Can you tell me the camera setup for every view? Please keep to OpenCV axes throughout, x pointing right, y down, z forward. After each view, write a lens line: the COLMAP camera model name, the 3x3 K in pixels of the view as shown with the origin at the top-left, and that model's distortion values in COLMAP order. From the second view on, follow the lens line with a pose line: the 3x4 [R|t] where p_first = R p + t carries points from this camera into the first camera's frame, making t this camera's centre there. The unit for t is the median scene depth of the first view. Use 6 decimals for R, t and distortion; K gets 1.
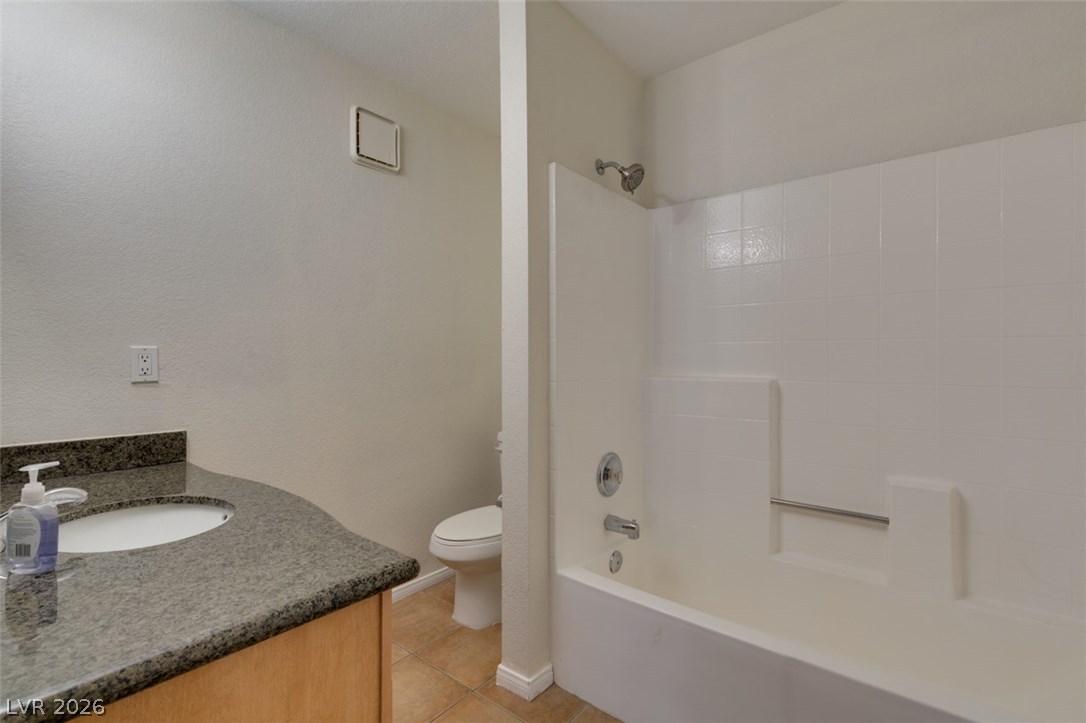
lens RADIAL K [[484.9, 0, 536.1], [0, 484.9, 363.9], [0, 0, 1]] dist [0.001504, -0.000930]
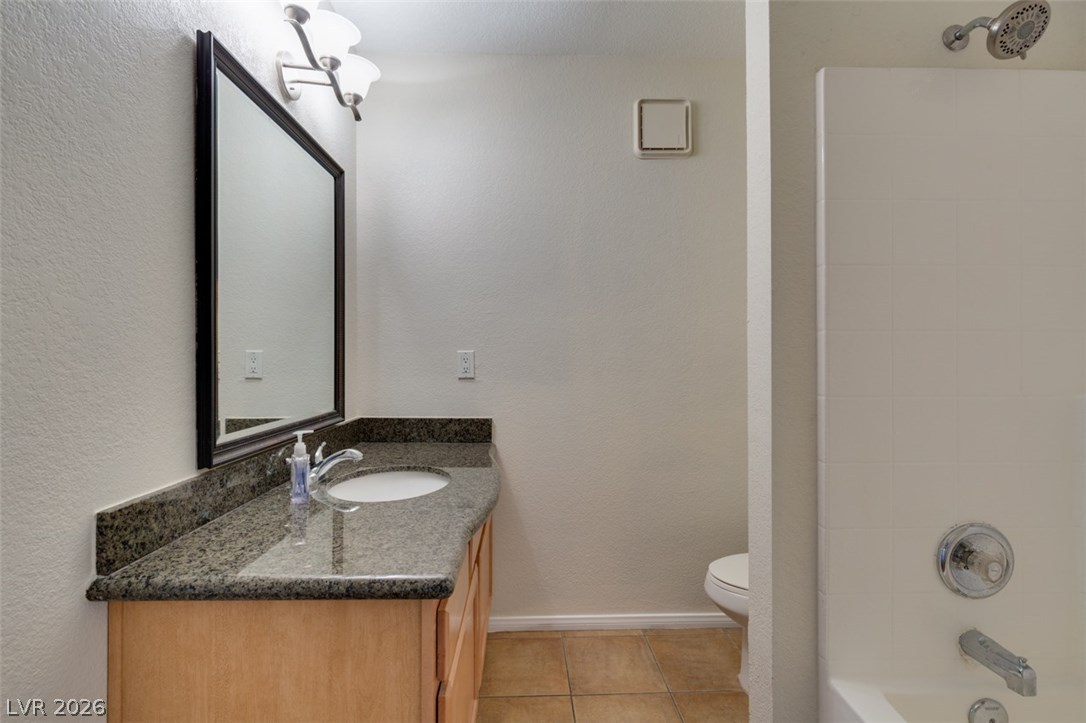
lens RADIAL K [[484.9, 0, 548.2], [0, 484.9, 363.5], [0, 0, 1]] dist [0.001504, -0.000930]
pose [[0.659467, 0.005946, -0.751710, 0.309015], [-0.007770, 0.999969, 0.001092, -0.005028], [0.751693, 0.005121, 0.659493, 0.288646]]
